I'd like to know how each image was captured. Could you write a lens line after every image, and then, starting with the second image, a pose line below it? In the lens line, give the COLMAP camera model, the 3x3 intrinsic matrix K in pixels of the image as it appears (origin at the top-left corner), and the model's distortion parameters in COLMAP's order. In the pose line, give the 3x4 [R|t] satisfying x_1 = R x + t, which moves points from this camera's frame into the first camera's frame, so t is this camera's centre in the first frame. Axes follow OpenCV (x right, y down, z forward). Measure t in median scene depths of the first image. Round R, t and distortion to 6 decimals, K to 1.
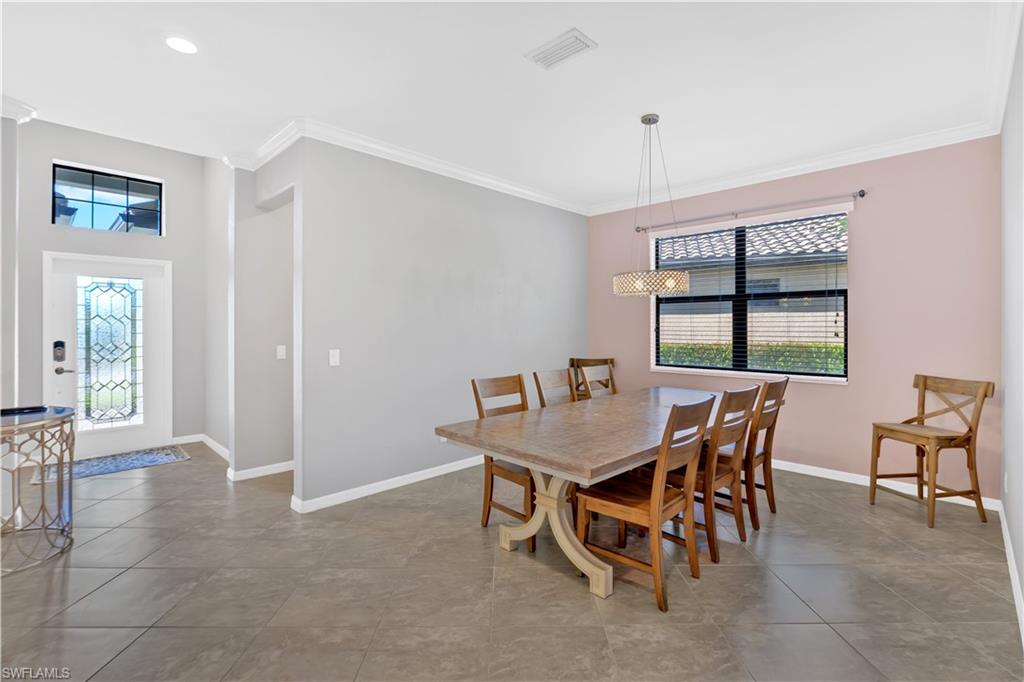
lens RADIAL K [[466.2, 0, 508.0], [0, 466.2, 331.3], [0, 0, 1]] dist [-0.003807, 0.000927]
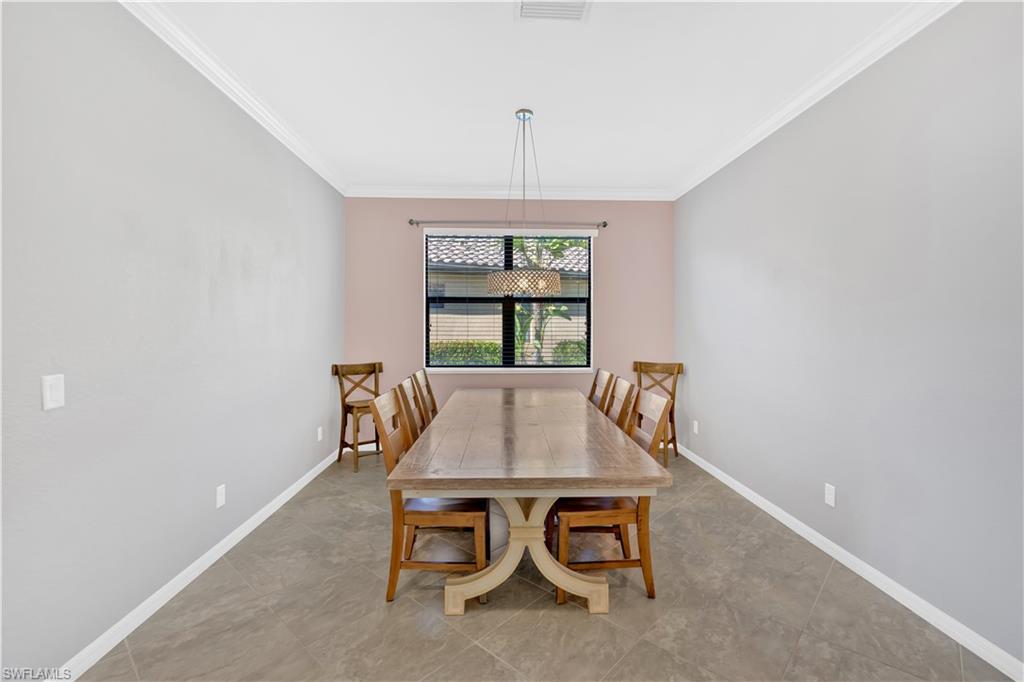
lens RADIAL K [[463.3, 0, 533.9], [0, 463.3, 338.1], [0, 0, 1]] dist [-0.000794, 0.000486]
pose [[0.676701, -0.016675, 0.736069, -0.307957], [0.006140, 0.999837, 0.017005, -0.002255], [-0.736232, -0.006988, 0.676693, 0.250512]]
